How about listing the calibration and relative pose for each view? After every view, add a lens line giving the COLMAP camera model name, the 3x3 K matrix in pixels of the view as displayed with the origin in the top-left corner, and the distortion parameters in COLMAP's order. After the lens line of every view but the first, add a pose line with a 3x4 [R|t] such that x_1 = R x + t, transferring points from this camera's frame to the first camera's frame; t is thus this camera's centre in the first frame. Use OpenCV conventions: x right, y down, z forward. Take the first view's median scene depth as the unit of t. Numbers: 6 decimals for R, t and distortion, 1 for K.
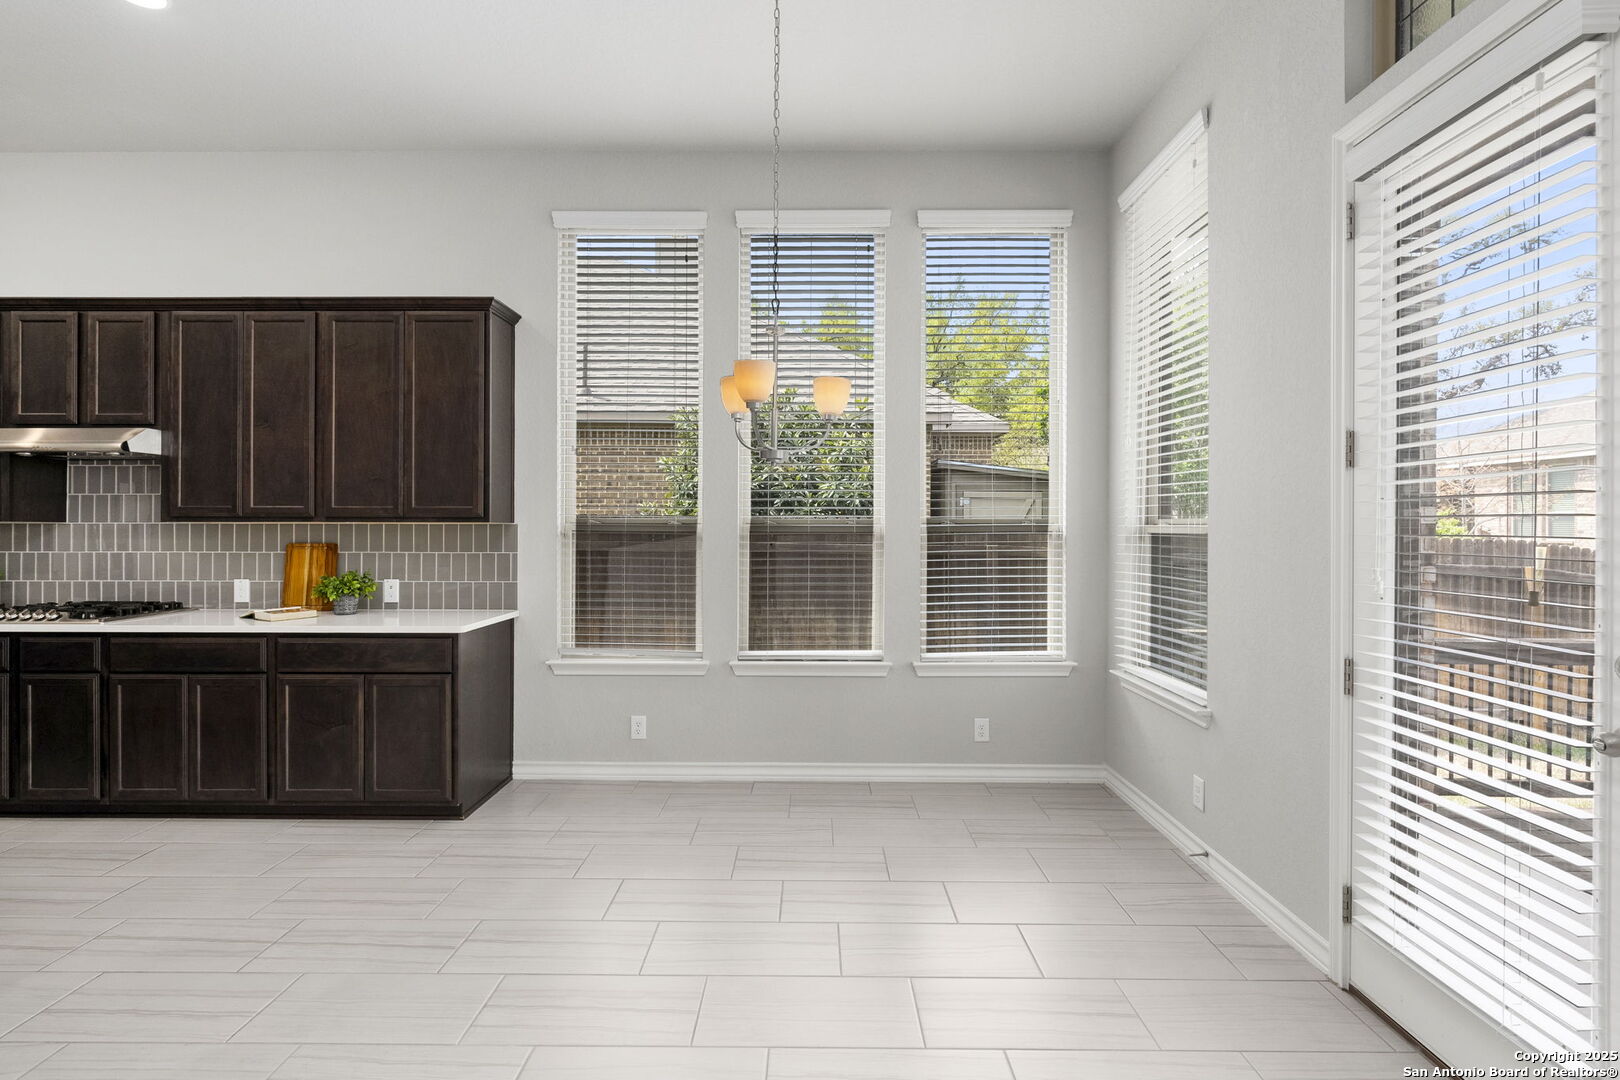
lens RADIAL K [[740.2, 0, 806.3], [0, 740.2, 527.7], [0, 0, 1]] dist [-0.000119, 0.000206]
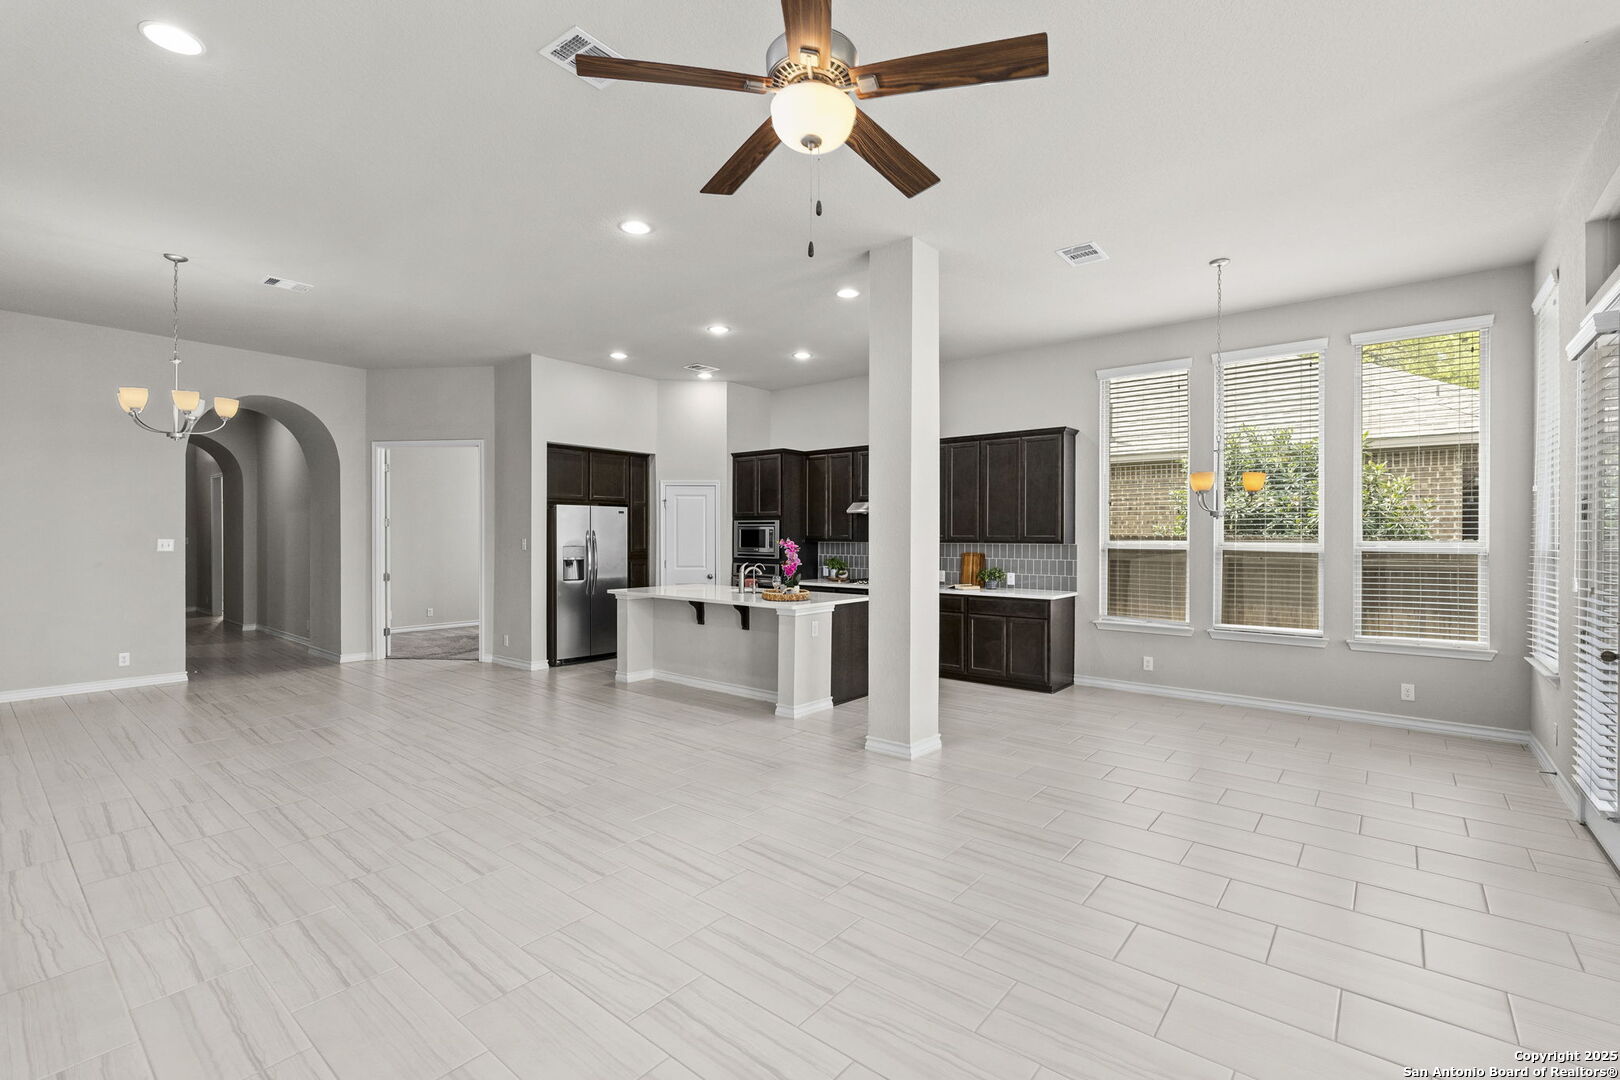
lens RADIAL K [[715.1, 0, 812.7], [0, 715.1, 538.5], [0, 0, 1]] dist [-0.002783, -0.000292]
pose [[0.779556, 0.001517, -0.626330, 0.219081], [-0.000060, 0.999997, 0.002347, -0.025583], [0.626332, -0.001792, 0.779554, -0.834943]]
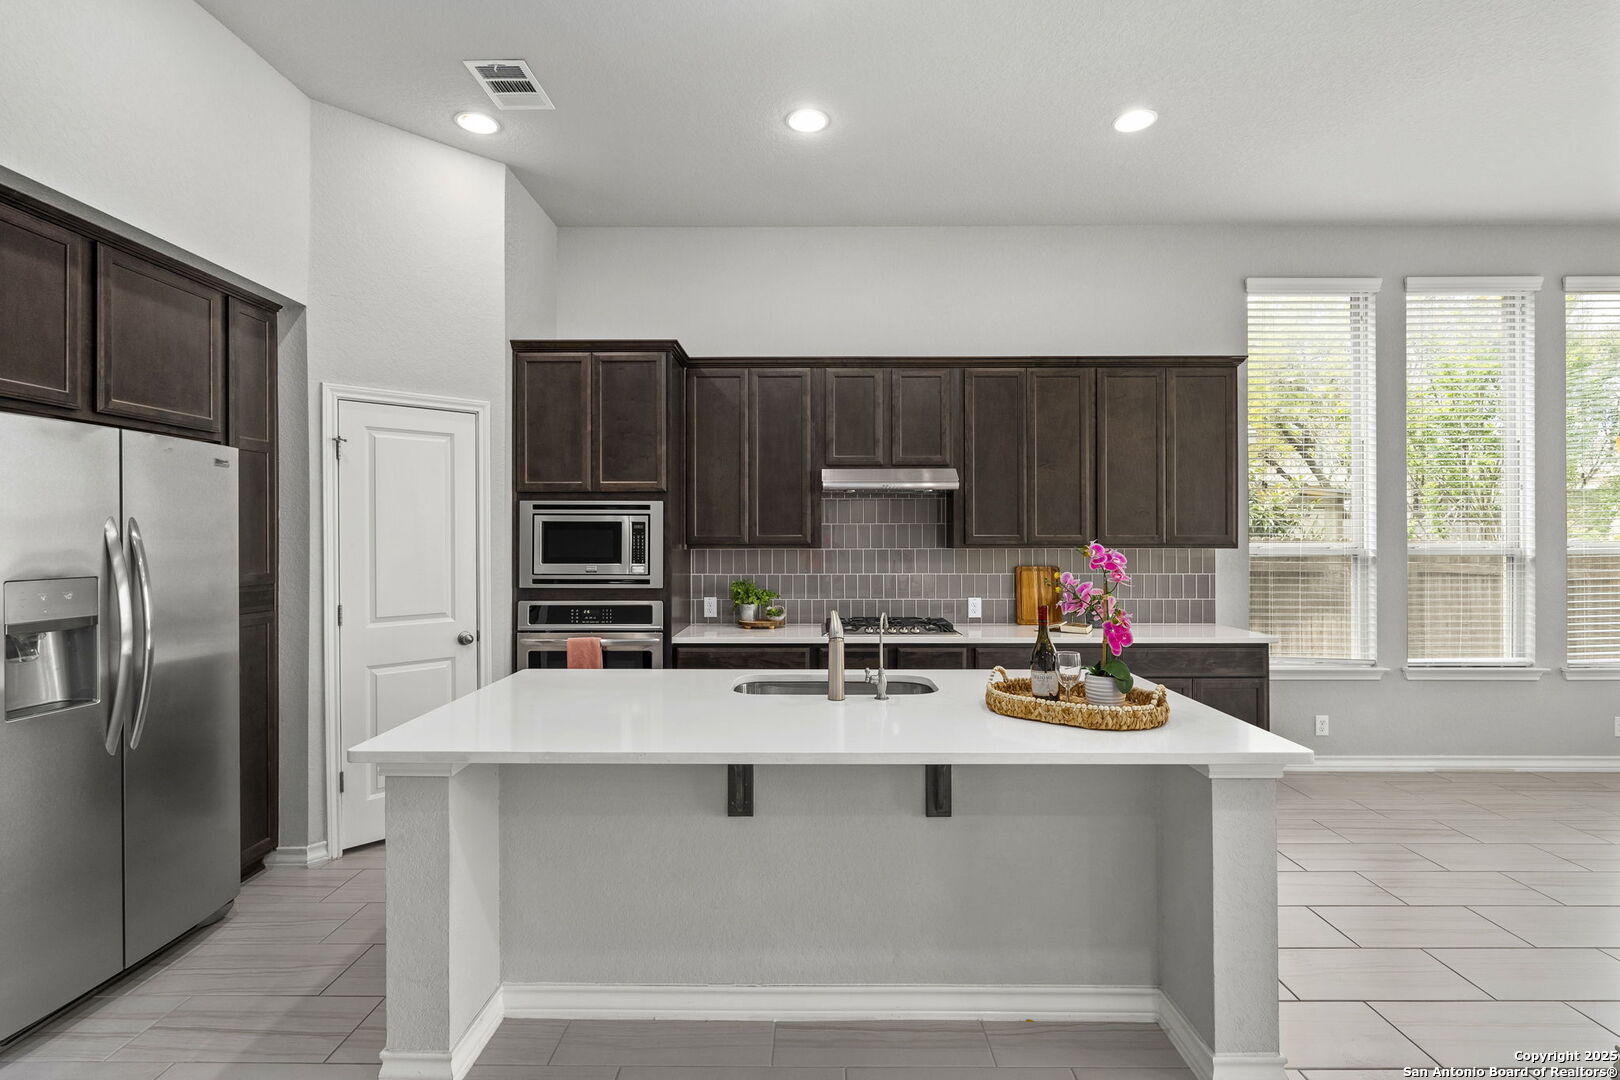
lens RADIAL K [[771.9, 0, 812.0], [0, 771.9, 535.0], [0, 0, 1]] dist [-0.000953, 0.000119]
pose [[0.999993, -0.003694, -0.000041, -1.092545], [0.003693, 0.999989, -0.002894, -0.026681], [0.000052, 0.002894, 0.999996, -0.211468]]
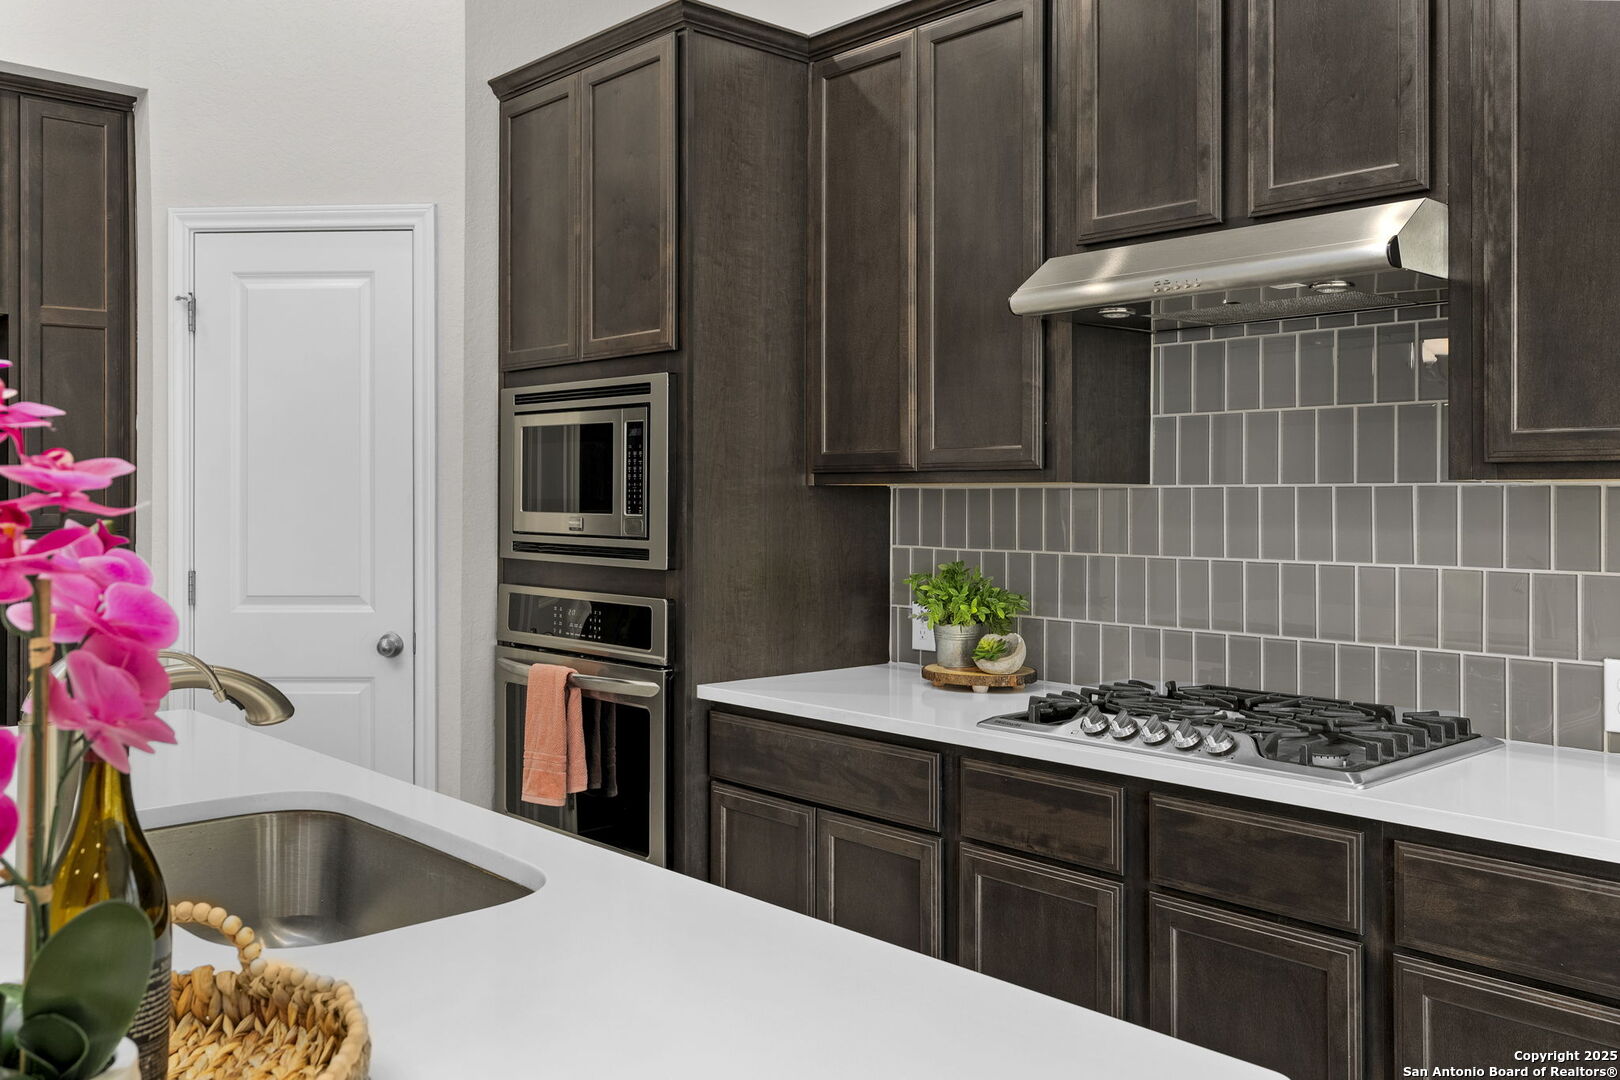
lens RADIAL K [[1373.5, 0, 810.8], [0, 1373.5, 490.7], [0, 0, 1]] dist [0.002648, 0.000876]
pose [[0.679512, -0.003188, -0.733658, -0.613249], [0.001987, 0.999995, -0.002505, -0.002277], [0.733662, 0.000245, 0.679515, 0.370880]]
